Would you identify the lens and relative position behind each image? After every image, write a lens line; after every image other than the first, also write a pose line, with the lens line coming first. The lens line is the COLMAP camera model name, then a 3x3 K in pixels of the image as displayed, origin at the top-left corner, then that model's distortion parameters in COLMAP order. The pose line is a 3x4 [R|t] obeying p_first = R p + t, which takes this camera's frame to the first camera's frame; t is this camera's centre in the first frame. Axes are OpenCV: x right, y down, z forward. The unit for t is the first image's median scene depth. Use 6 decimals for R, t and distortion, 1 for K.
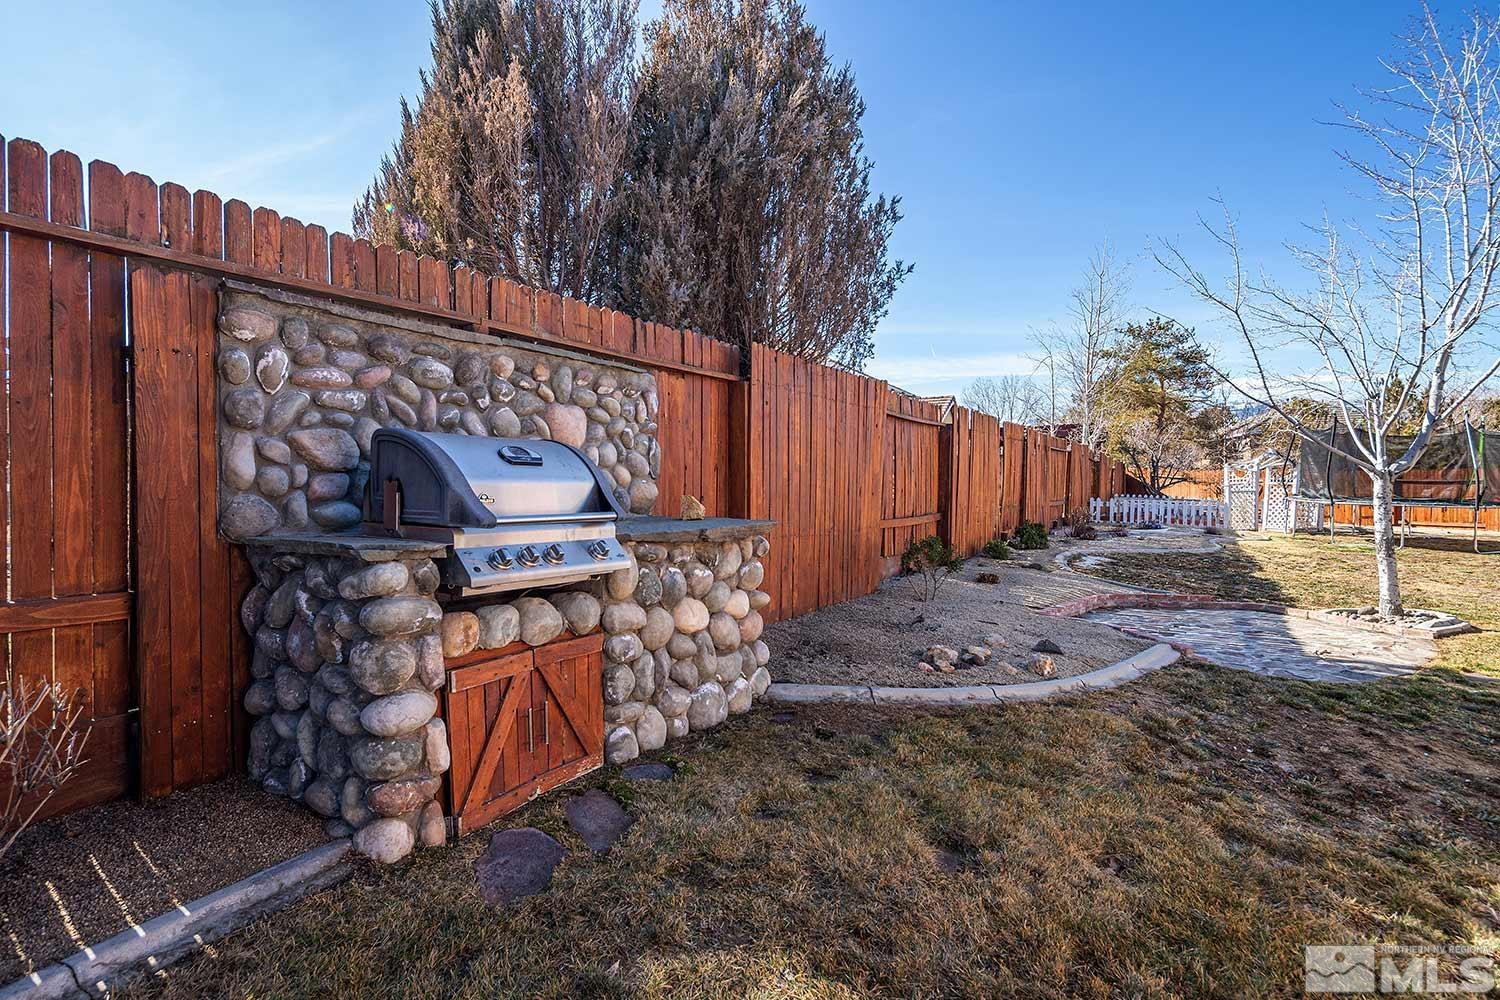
lens RADIAL K [[738.0, 0, 743.5], [0, 738.0, 503.6], [0, 0, 1]] dist [-0.001132, -0.003096]
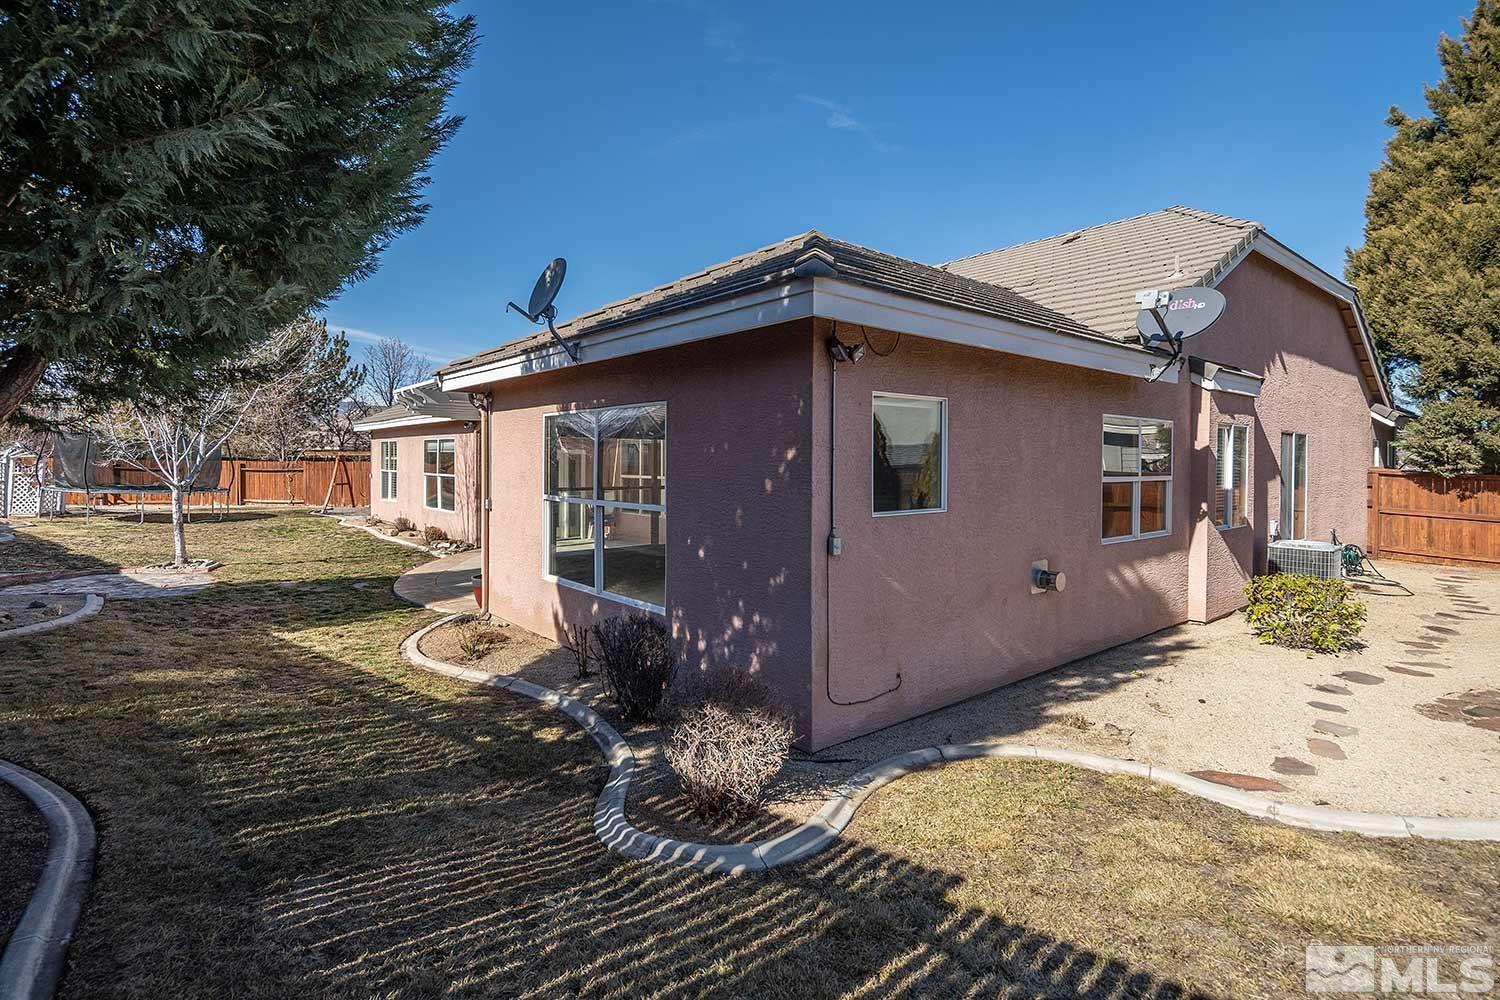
lens RADIAL K [[738.0, 0, 743.9], [0, 738.0, 493.7], [0, 0, 1]] dist [-0.001132, -0.003096]
pose [[0.100052, -0.040103, 0.994174, -0.761762], [0.013546, 0.999150, 0.038941, -0.071516], [-0.994890, 0.009571, 0.100510, -0.545048]]
